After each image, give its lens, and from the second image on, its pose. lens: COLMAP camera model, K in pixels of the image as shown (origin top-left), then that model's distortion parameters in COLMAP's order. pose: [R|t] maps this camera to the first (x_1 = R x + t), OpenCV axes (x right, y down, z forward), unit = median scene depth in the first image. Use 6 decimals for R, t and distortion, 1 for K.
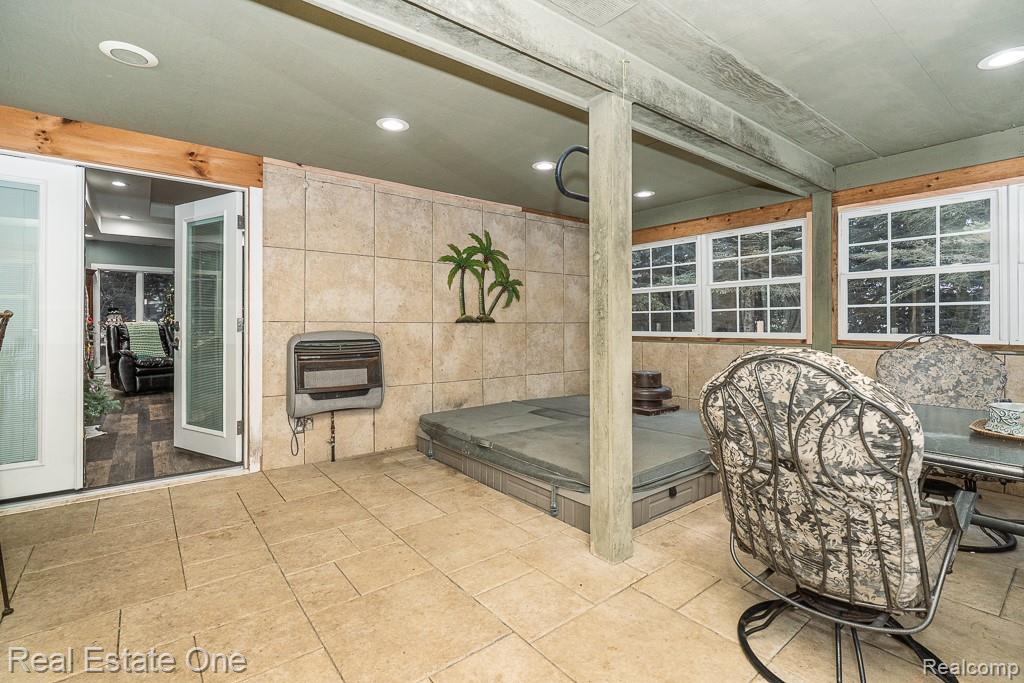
lens RADIAL K [[464.2, 0, 502.1], [0, 464.2, 320.4], [0, 0, 1]] dist [-0.007491, 0.001181]
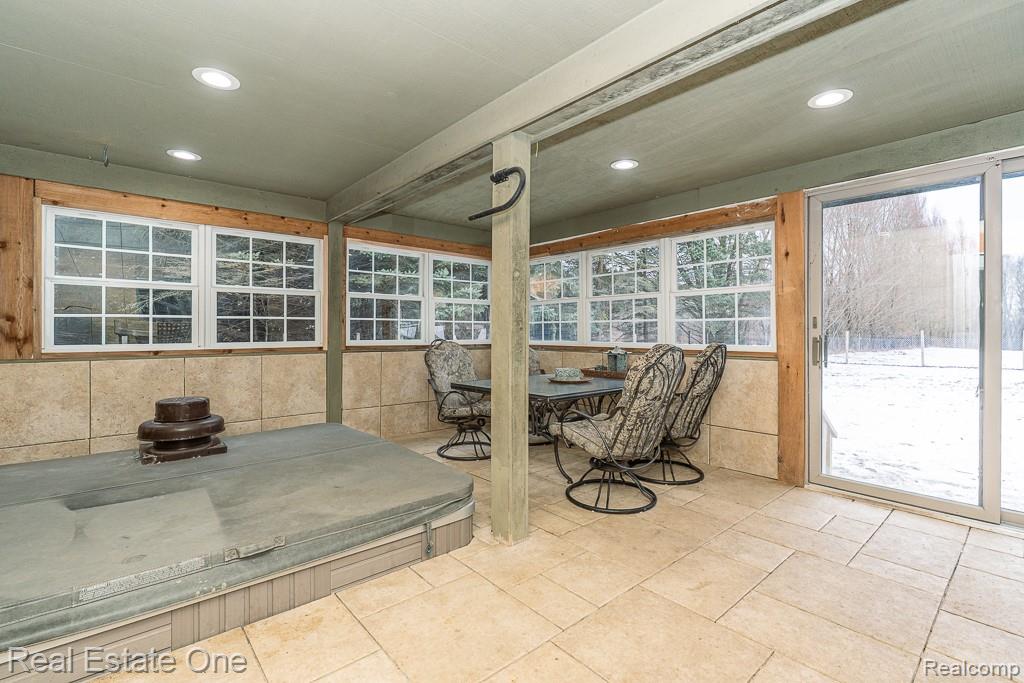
lens RADIAL K [[464.2, 0, 513.4], [0, 464.2, 328.1], [0, 0, 1]] dist [-0.007491, 0.001181]
pose [[-0.055209, 0.007320, 0.998448, -0.495638], [-0.007345, 0.999943, -0.007737, 0.001087], [-0.998448, -0.007761, -0.055152, 0.584249]]
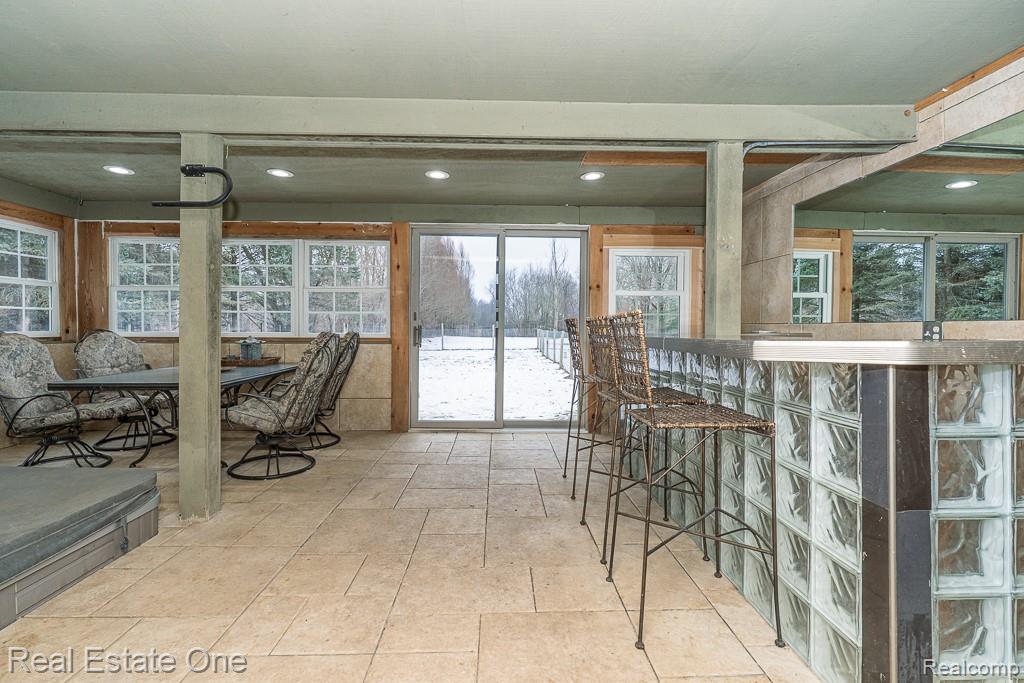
lens RADIAL K [[464.2, 0, 513.1], [0, 464.2, 327.4], [0, 0, 1]] dist [-0.007491, 0.001181]
pose [[-0.807001, -0.006689, 0.590512, -0.612649], [-0.008256, 0.999966, 0.000045, 0.007146], [-0.590492, -0.004840, -0.807029, 0.821352]]
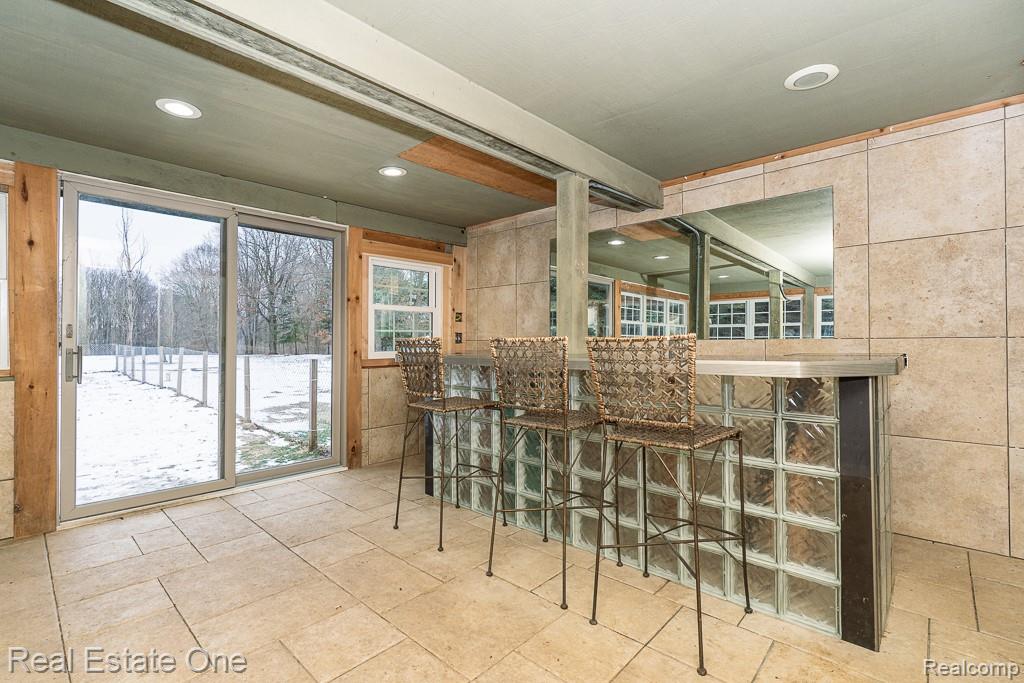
lens RADIAL K [[464.2, 0, 507.8], [0, 464.2, 337.1], [0, 0, 1]] dist [-0.007491, 0.001181]
pose [[-0.987872, -0.000995, -0.155264, -0.244324], [0.000784, 0.999935, -0.011398, -0.001478], [0.155265, -0.011382, -0.987807, 0.801640]]
